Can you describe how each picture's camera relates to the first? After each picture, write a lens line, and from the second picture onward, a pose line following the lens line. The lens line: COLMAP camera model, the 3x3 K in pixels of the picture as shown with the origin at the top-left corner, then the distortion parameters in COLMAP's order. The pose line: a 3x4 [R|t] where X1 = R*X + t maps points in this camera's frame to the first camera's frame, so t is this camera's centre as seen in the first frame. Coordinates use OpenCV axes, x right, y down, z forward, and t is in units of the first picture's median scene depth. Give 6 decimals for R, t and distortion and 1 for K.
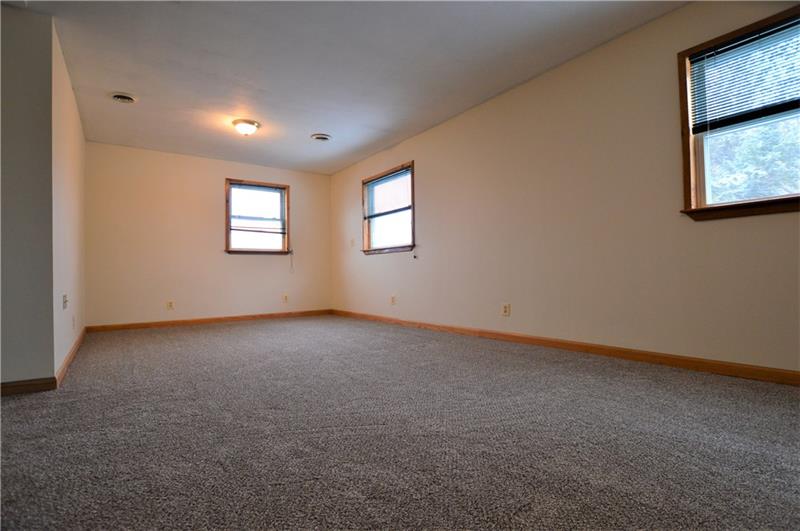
lens RADIAL K [[390.4, 0, 400.0], [0, 390.4, 265.5], [0, 0, 1]] dist [-0.047561, 0.000030]
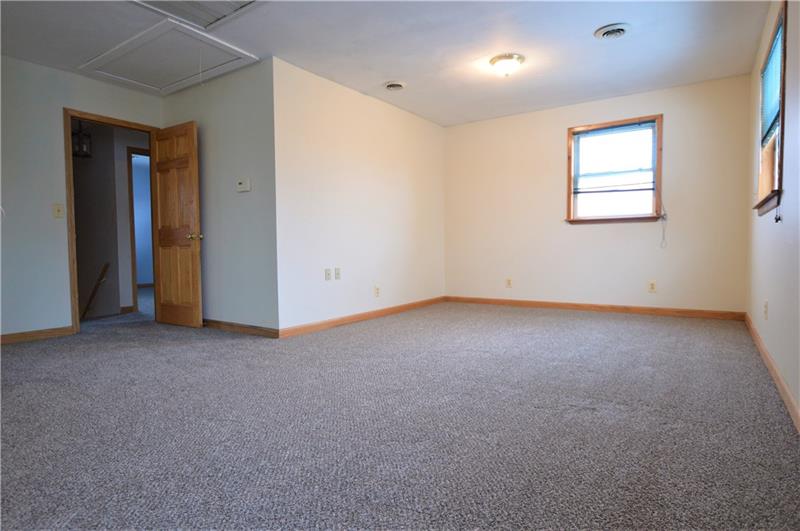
lens RADIAL K [[444.7, 0, 400.0], [0, 444.7, 265.5], [0, 0, 1]] dist [-0.015150, -0.000492]
pose [[0.337740, 0.046837, -0.940073, 0.290290], [0.023711, 0.998021, 0.058243, -0.006941], [0.940941, -0.041961, 0.335961, 0.351789]]
